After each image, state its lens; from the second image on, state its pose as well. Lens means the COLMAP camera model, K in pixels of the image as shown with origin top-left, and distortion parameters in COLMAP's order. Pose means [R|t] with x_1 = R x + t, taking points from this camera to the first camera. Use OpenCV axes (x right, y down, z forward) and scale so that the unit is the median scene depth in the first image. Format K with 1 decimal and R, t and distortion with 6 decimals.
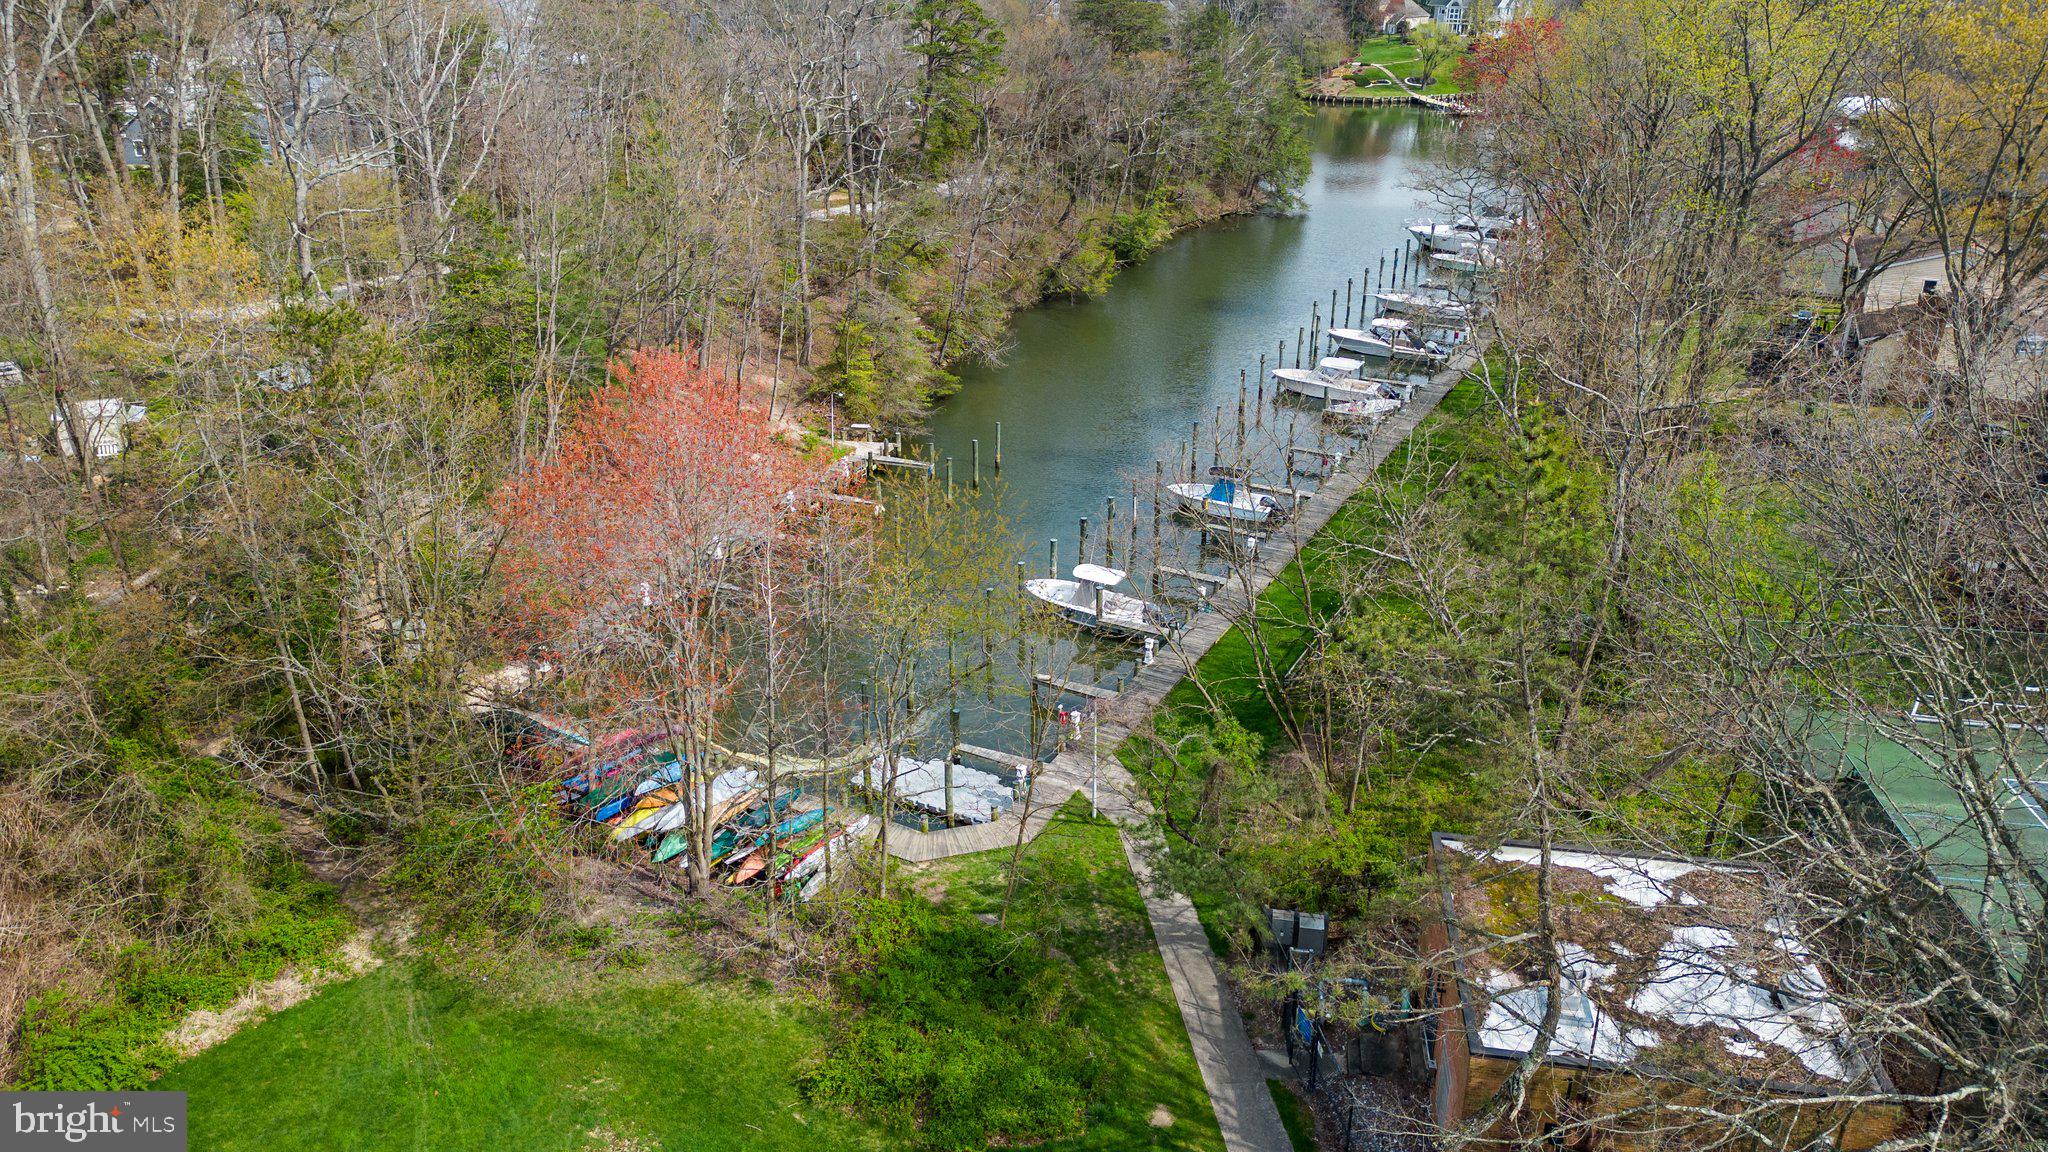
lens RADIAL K [[1434.5, 0, 1023.0], [0, 1434.5, 572.6], [0, 0, 1]] dist [0.029137, -0.002792]
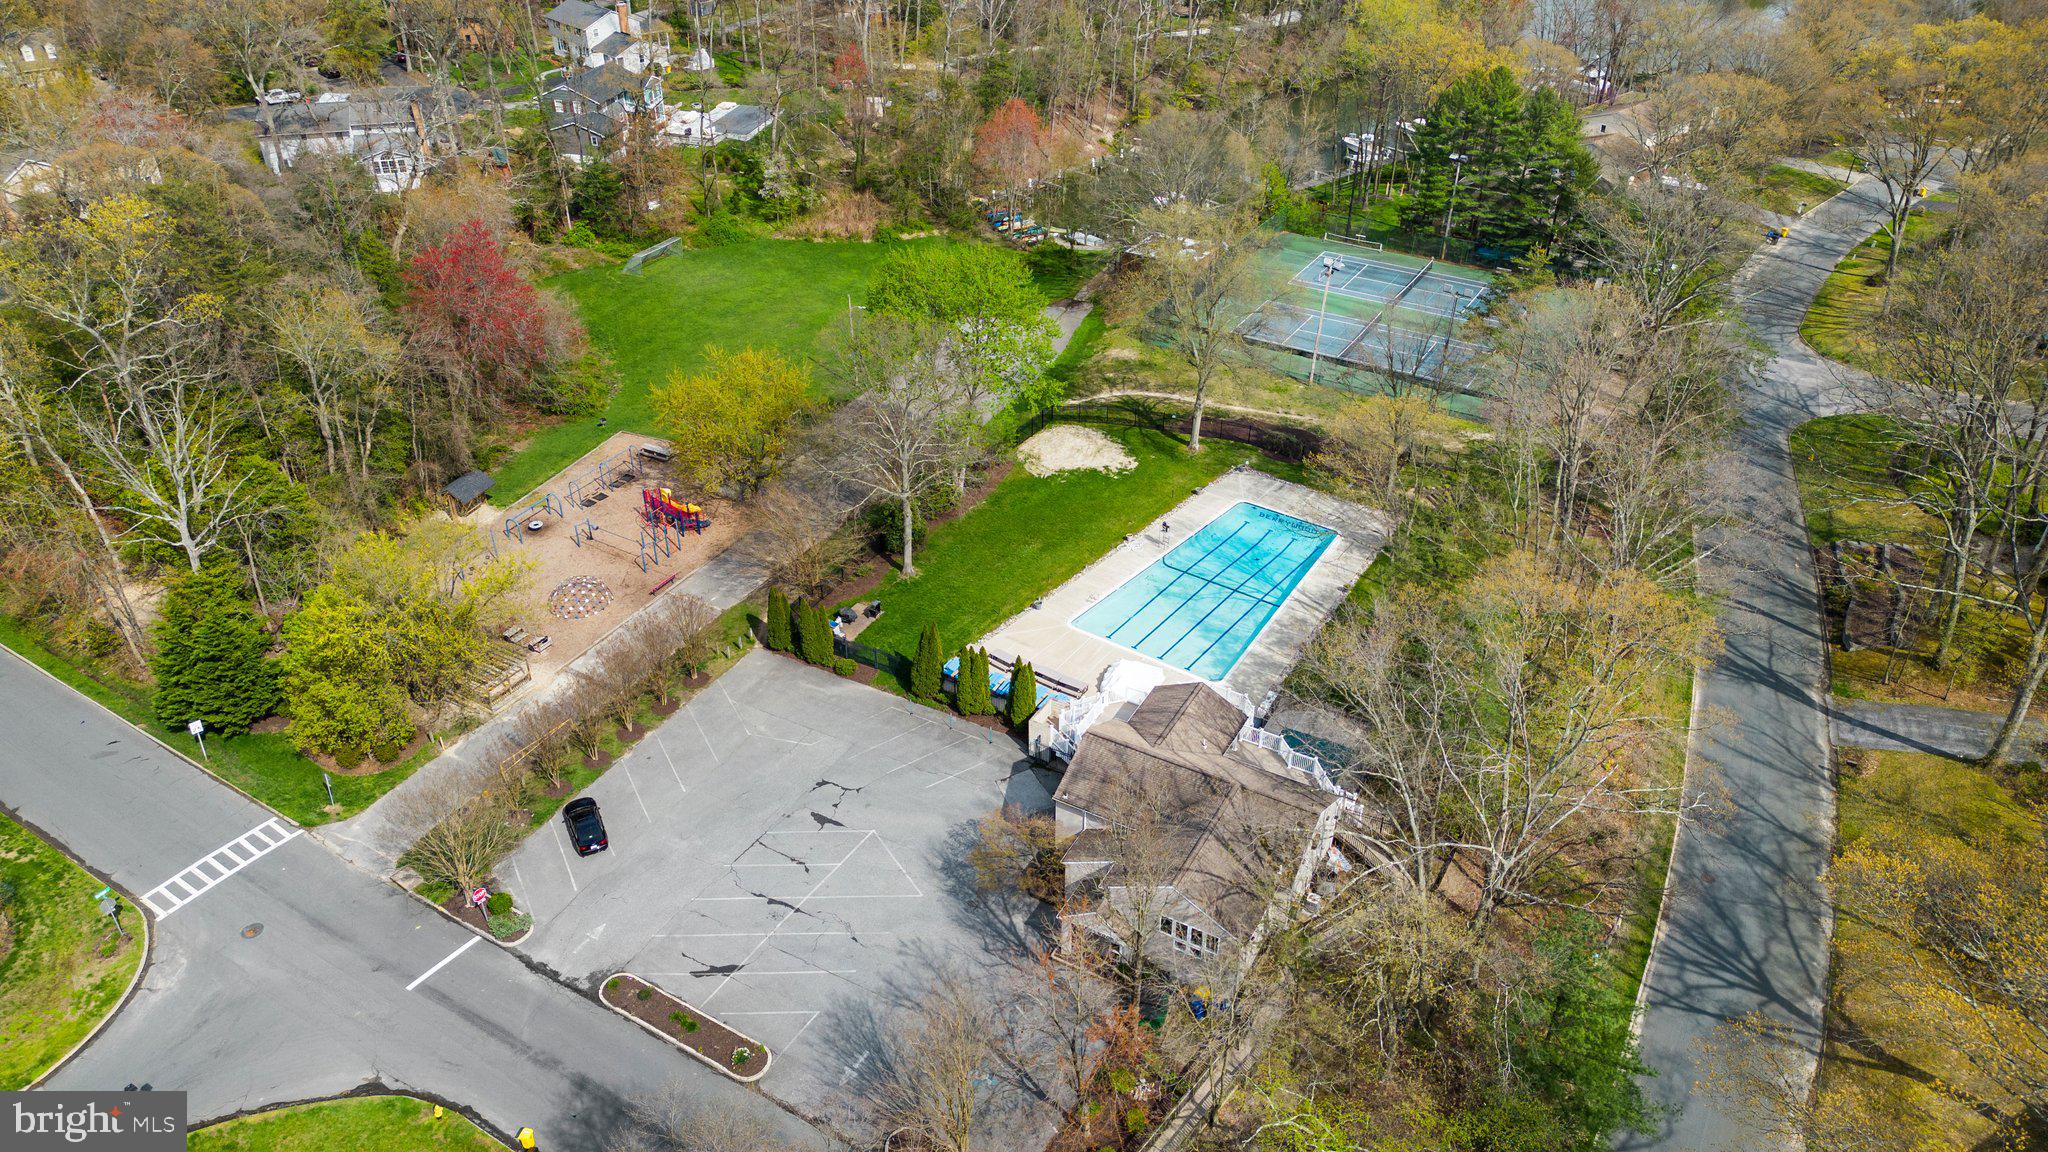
lens RADIAL K [[1434.5, 0, 1025.4], [0, 1434.5, 570.7], [0, 0, 1]] dist [0.029137, -0.002792]
pose [[0.920376, 0.211918, -0.328631, 0.510707], [-0.157492, 0.970130, 0.184511, 0.144470], [0.357916, -0.118062, 0.926260, -1.086618]]
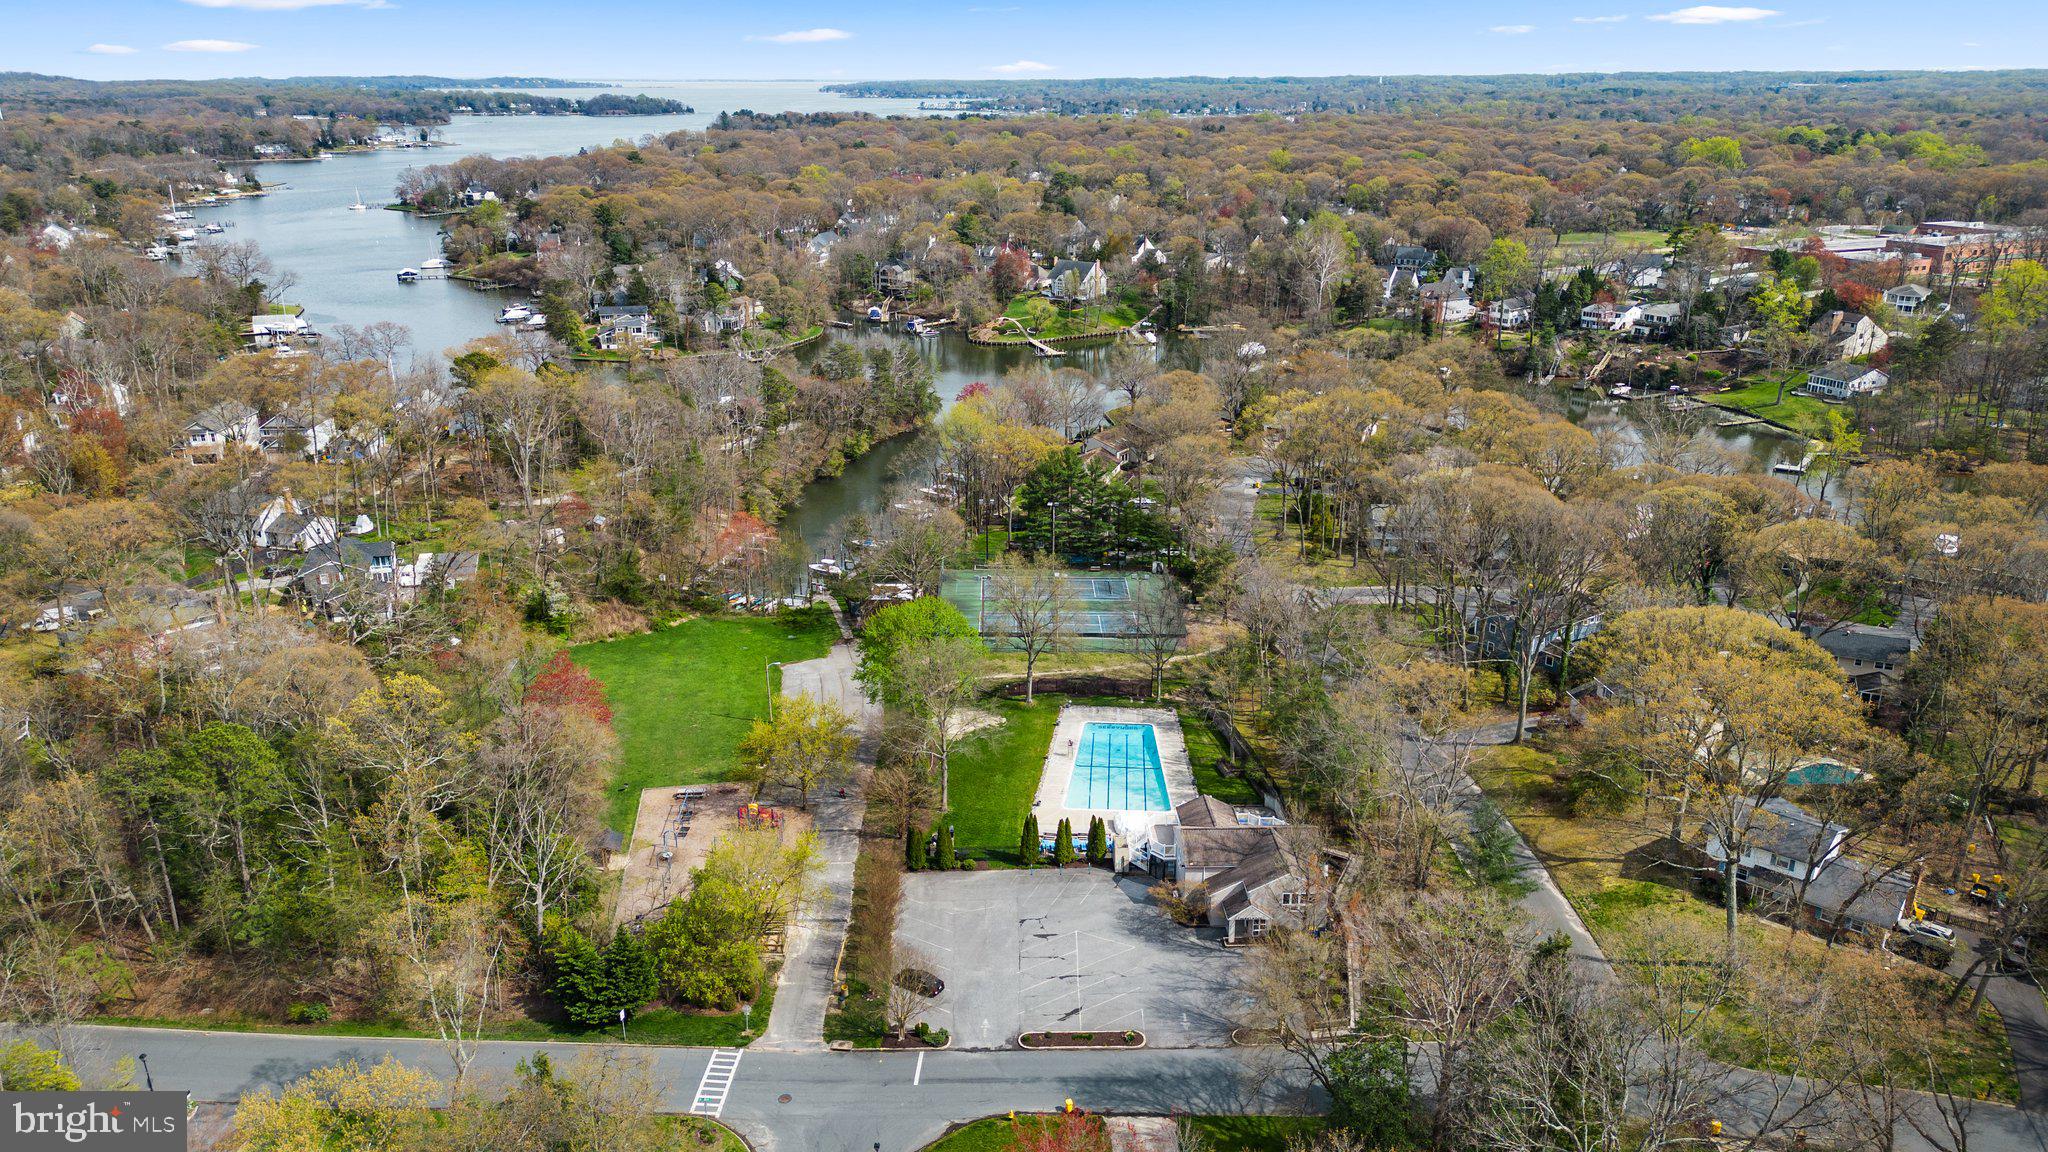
lens RADIAL K [[1434.5, 0, 1030.8], [0, 1434.5, 585.5], [0, 0, 1]] dist [0.029137, -0.002792]
pose [[0.988967, -0.053403, 0.138175, 0.031163], [0.063683, 0.995436, -0.071077, 0.217226], [-0.133749, 0.079092, 0.987854, -1.664031]]
